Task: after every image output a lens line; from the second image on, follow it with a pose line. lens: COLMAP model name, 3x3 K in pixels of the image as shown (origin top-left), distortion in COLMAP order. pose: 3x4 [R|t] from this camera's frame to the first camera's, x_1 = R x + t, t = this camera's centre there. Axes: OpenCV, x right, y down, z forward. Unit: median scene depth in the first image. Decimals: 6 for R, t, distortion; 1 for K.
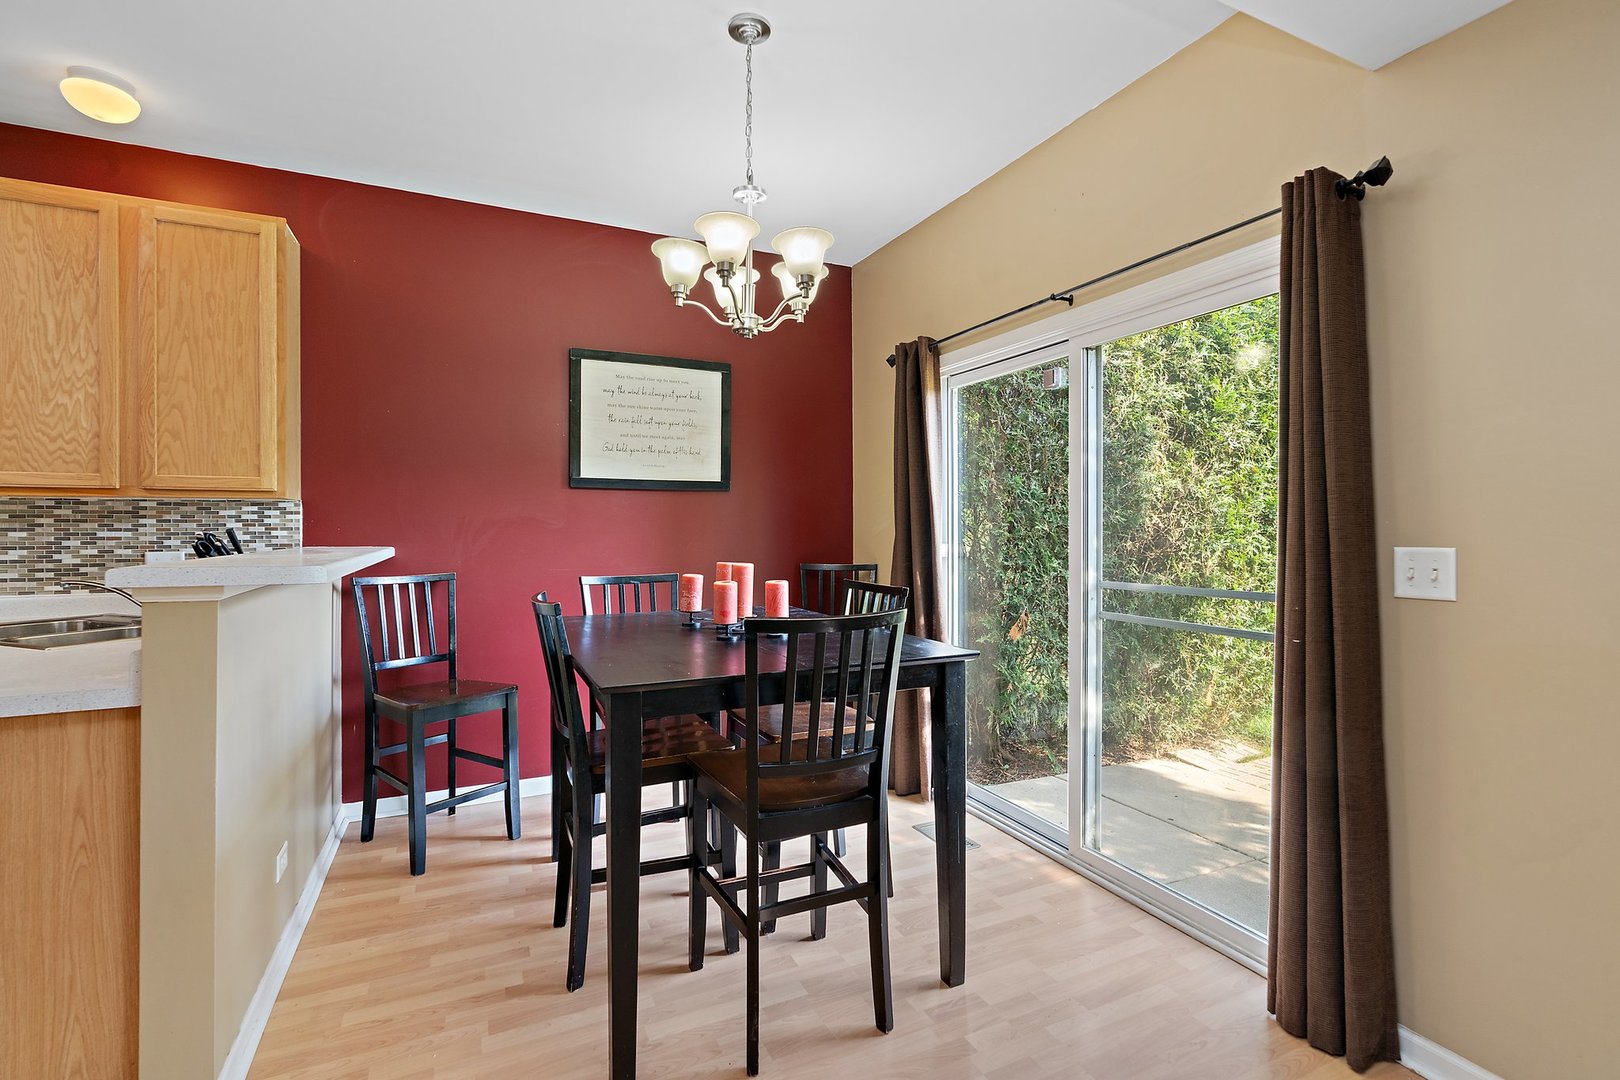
lens RADIAL K [[734.5, 0, 814.2], [0, 734.5, 530.0], [0, 0, 1]] dist [-0.007961, 0.003081]
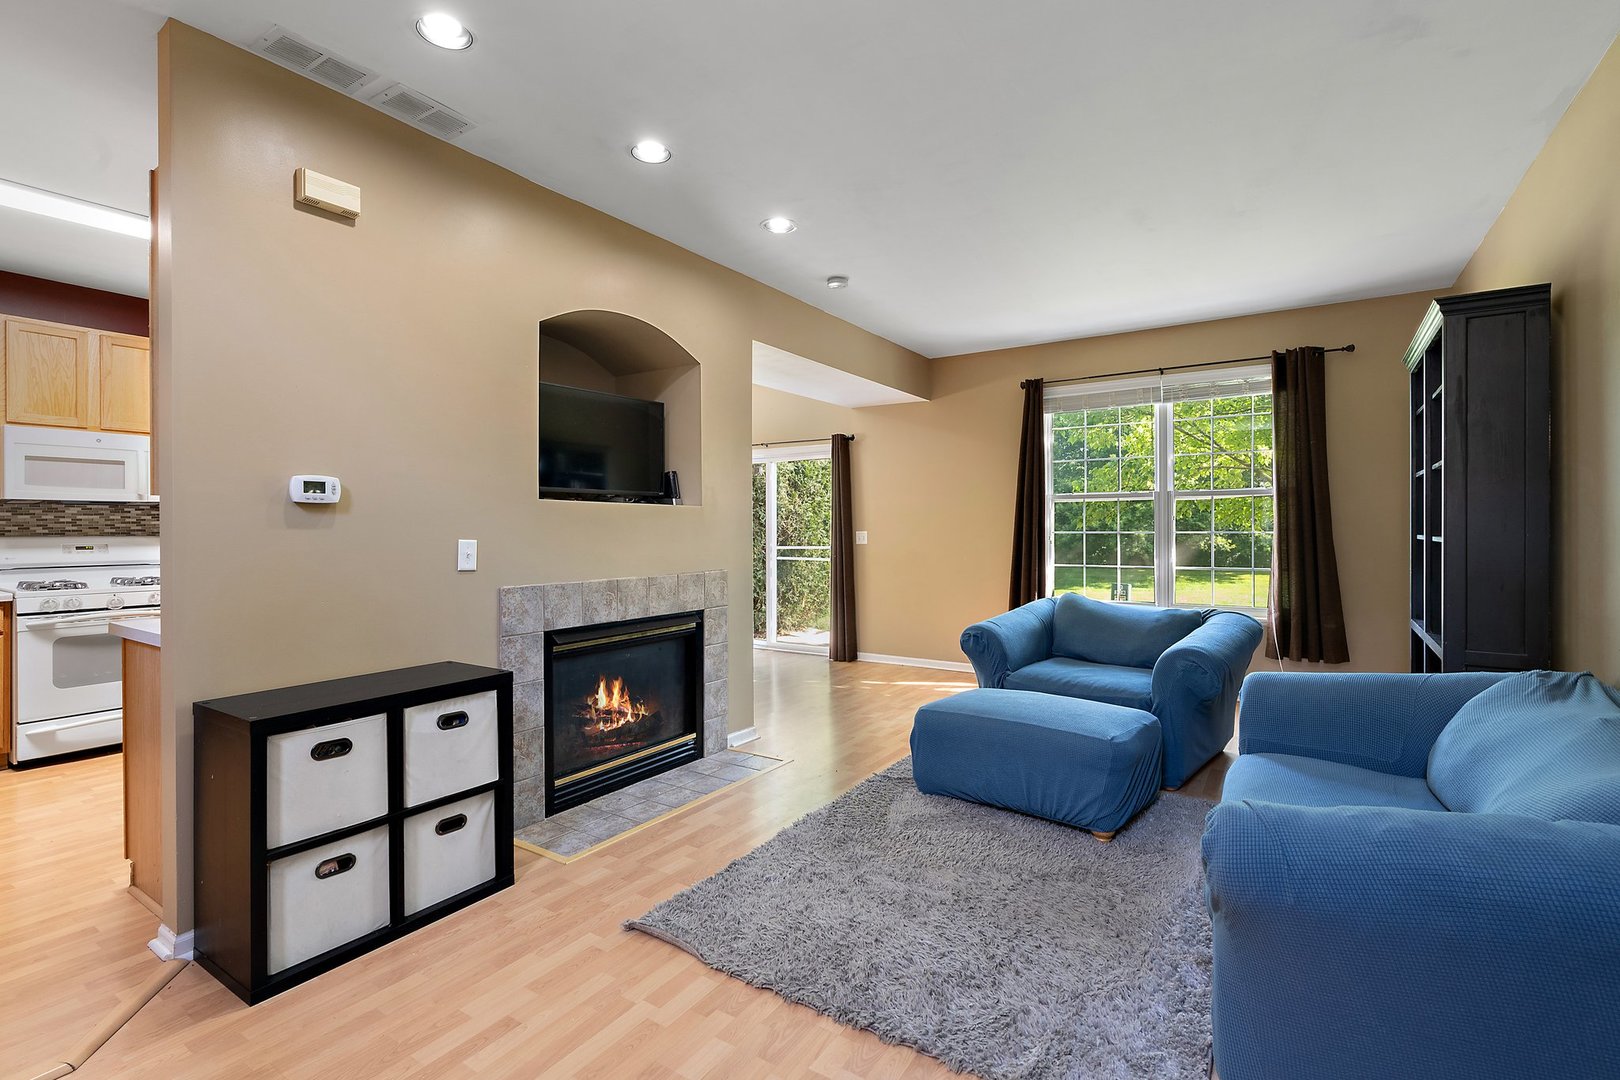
lens RADIAL K [[743.5, 0, 810.3], [0, 743.5, 530.9], [0, 0, 1]] dist [-0.000878, 0.000375]
pose [[0.855707, -0.005915, 0.517427, -0.916038], [0.004545, 0.999982, 0.003915, 0.001474], [-0.517441, -0.000999, 0.855718, -1.412359]]
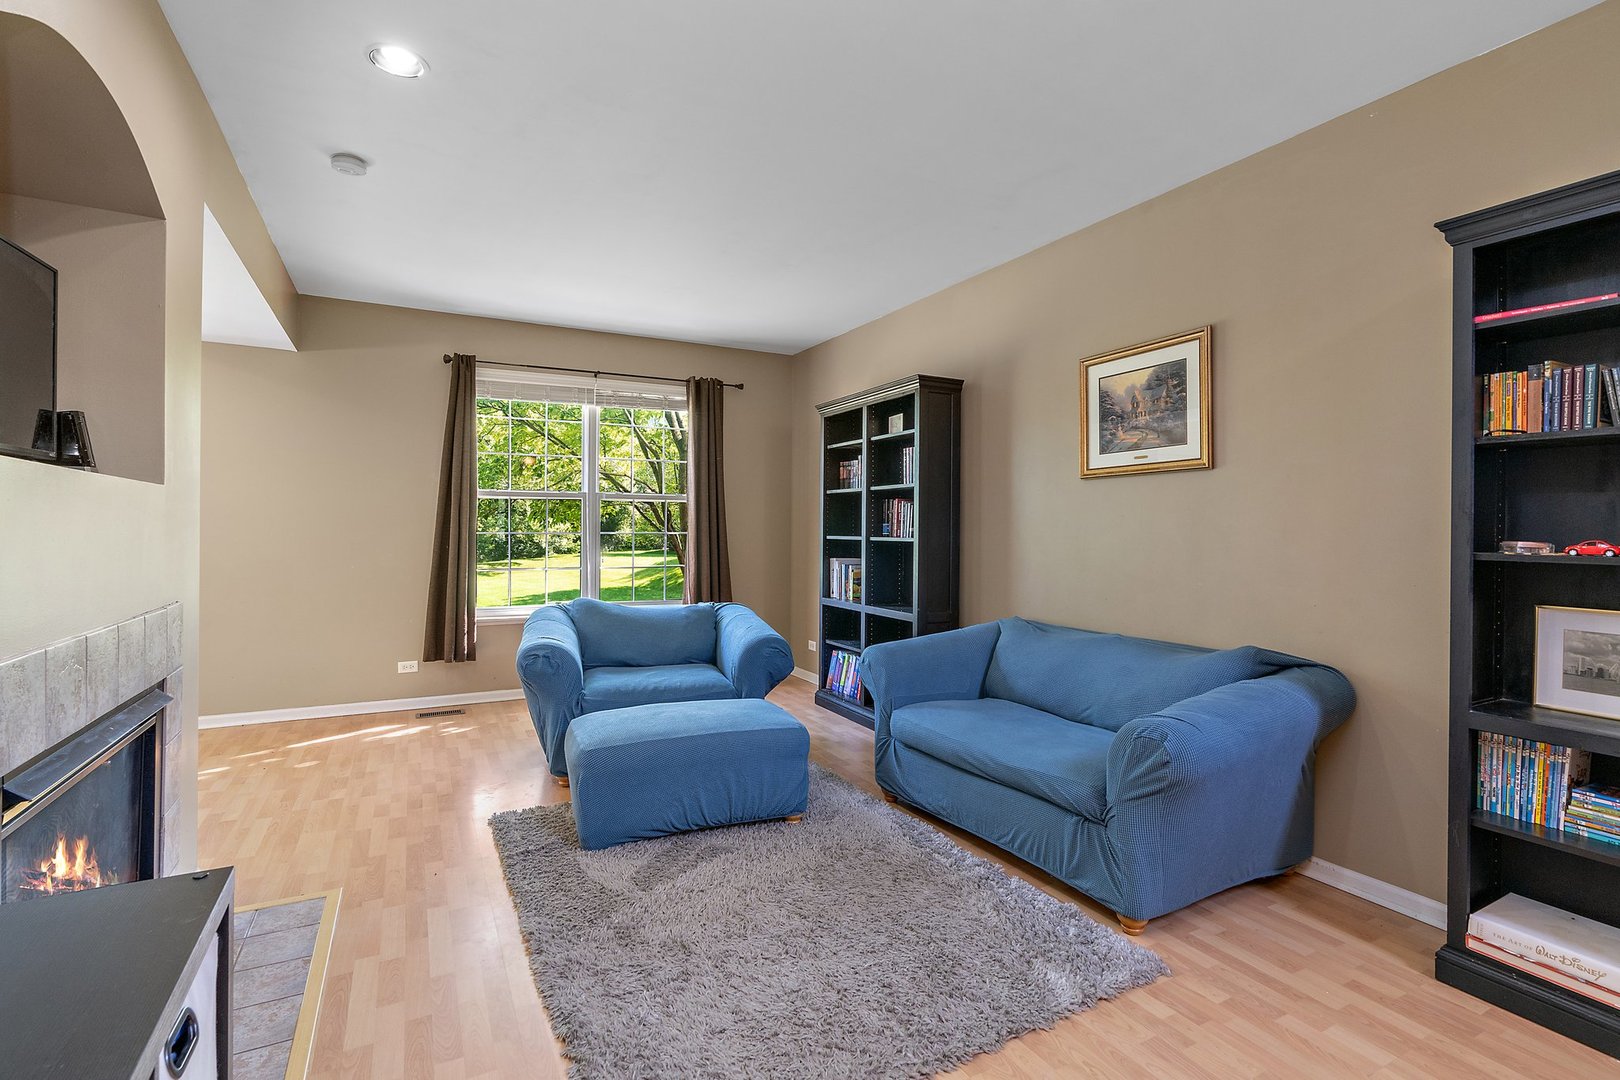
lens RADIAL K [[755.7, 0, 810.0], [0, 755.7, 540.0], [0, 0, 1]] dist [-0.003590, 0.000097]
pose [[-0.040457, -0.016188, 0.999050, -1.149932], [-0.005342, 0.999858, 0.015985, -0.000102], [-0.999167, -0.004690, -0.040538, -0.718089]]
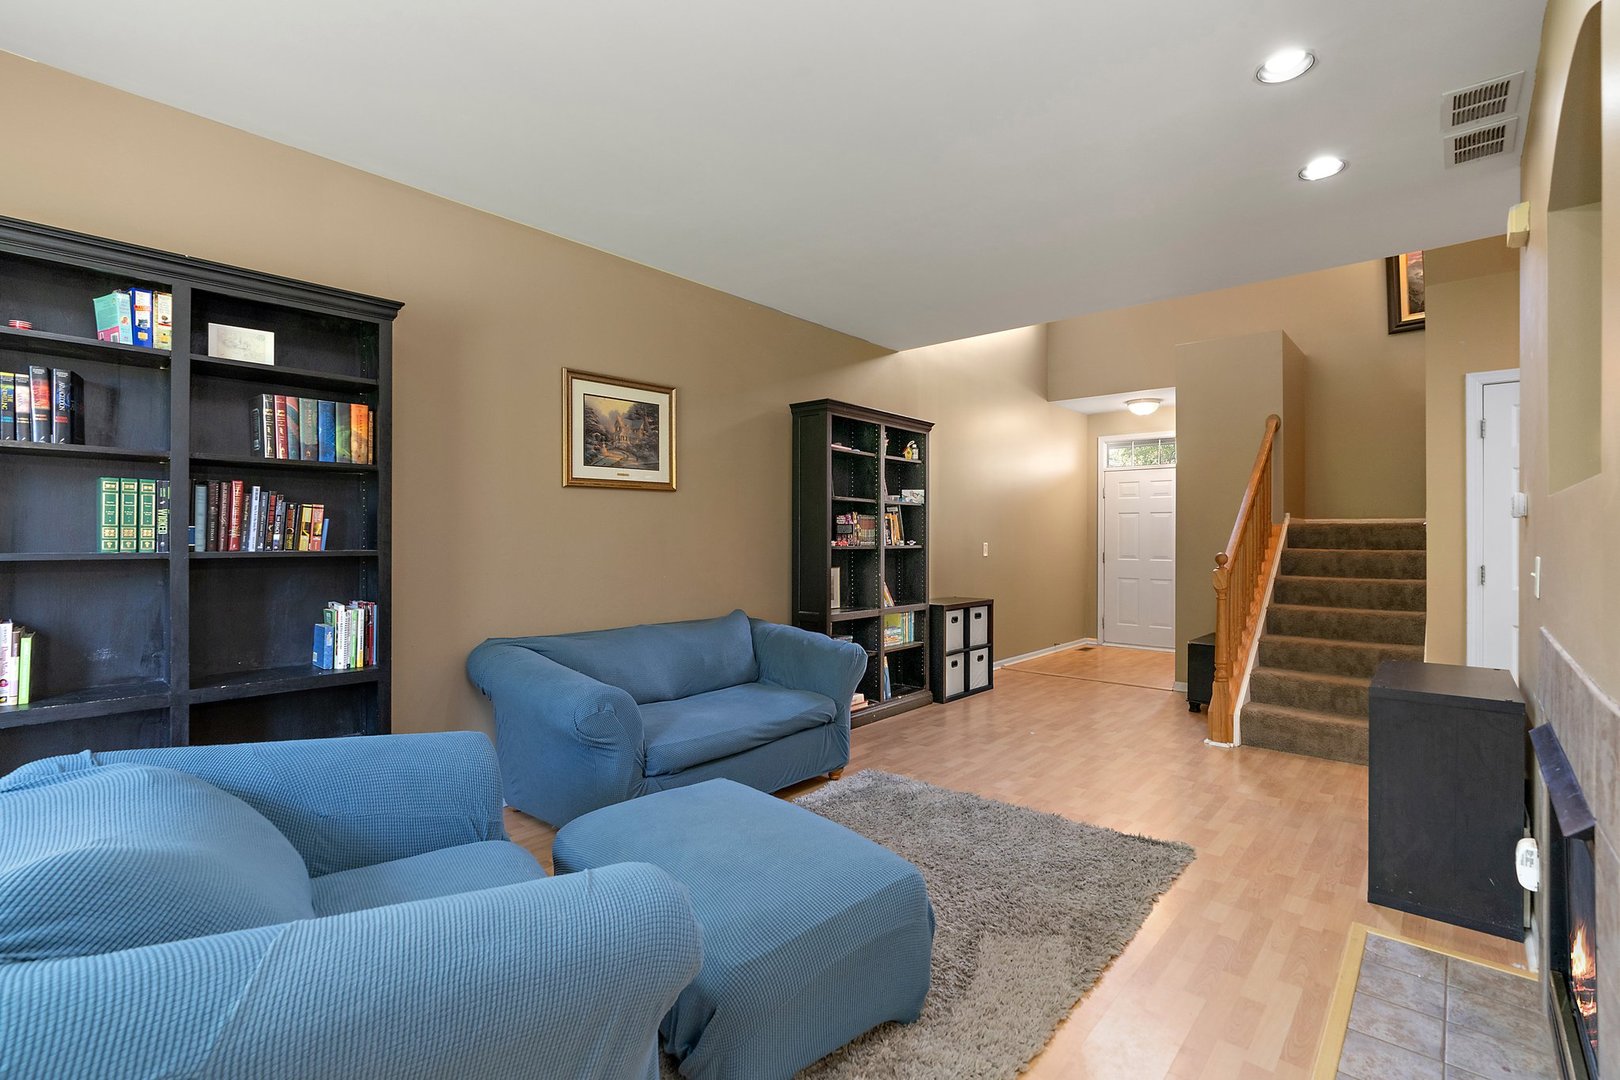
lens RADIAL K [[743.6, 0, 827.5], [0, 743.6, 534.0], [0, 0, 1]] dist [-0.001054, 0.000493]
pose [[-0.911310, -0.006301, -0.411674, 0.222406], [-0.006083, 0.999980, -0.001840, -0.003445], [0.411677, 0.000828, -0.911330, 0.119980]]
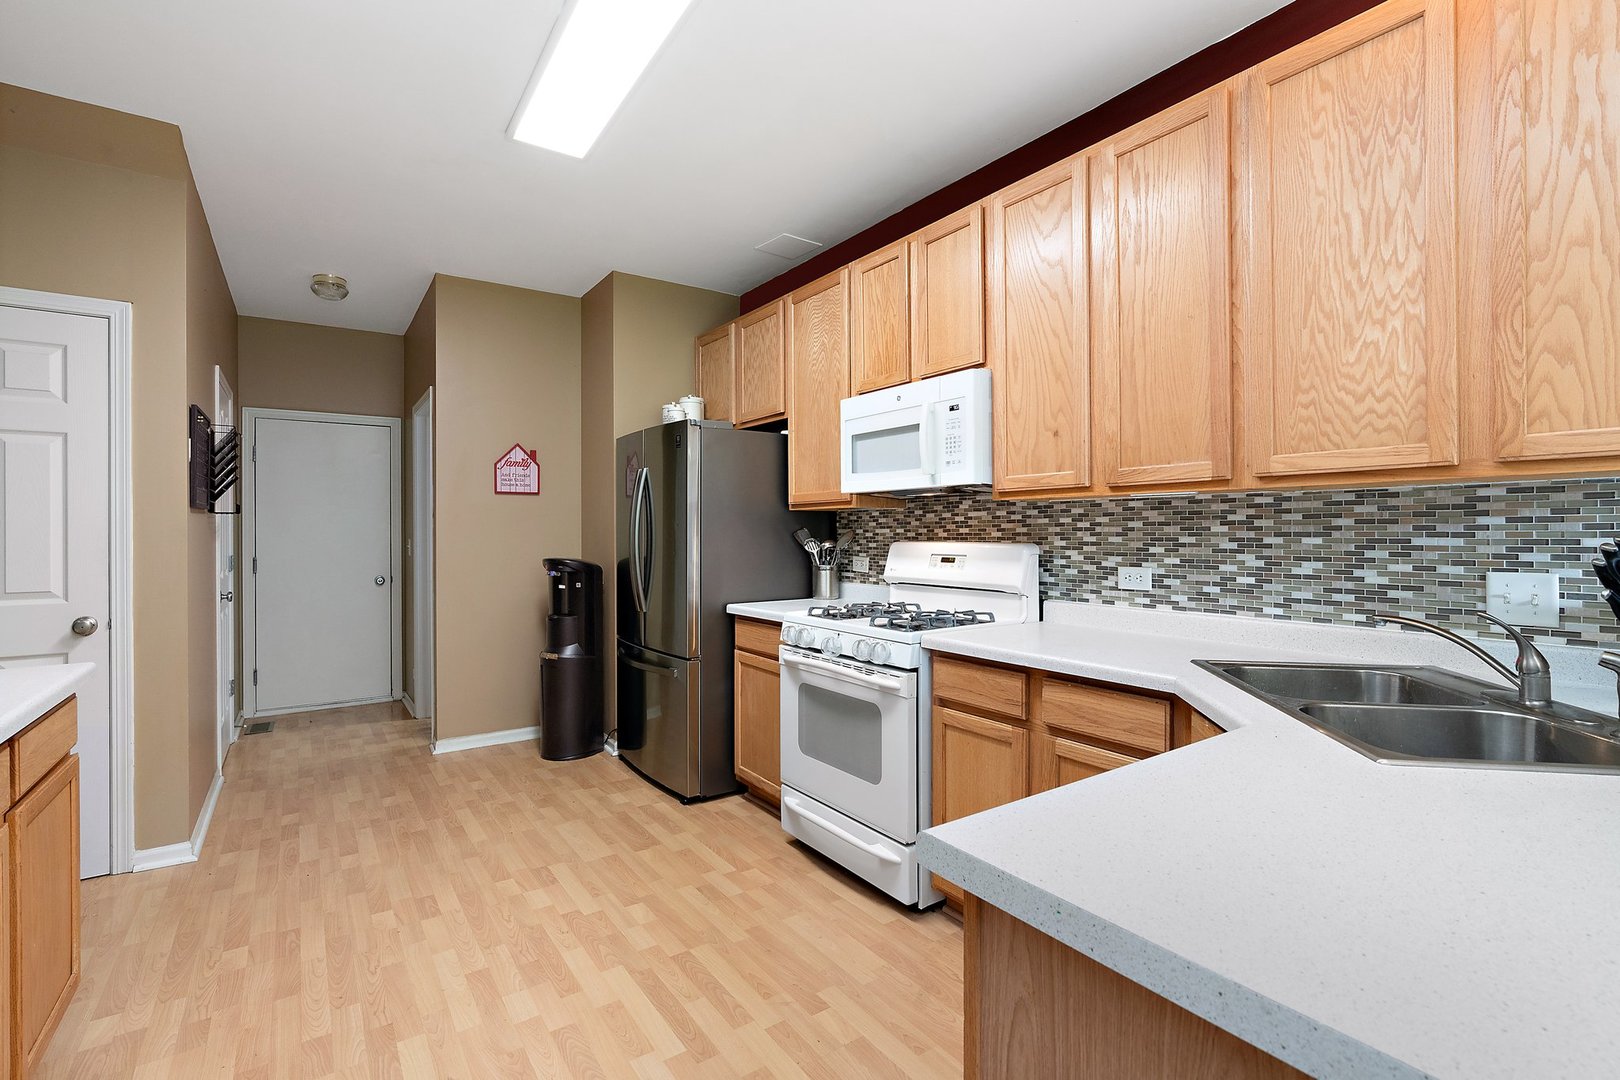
lens RADIAL K [[734.5, 0, 814.2], [0, 734.5, 530.0], [0, 0, 1]] dist [-0.007961, 0.003081]
pose [[0.167889, -0.003213, -0.985801, -0.414958], [0.001139, 0.999995, -0.003065, -0.002963], [0.985805, -0.000608, 0.167892, 0.353445]]
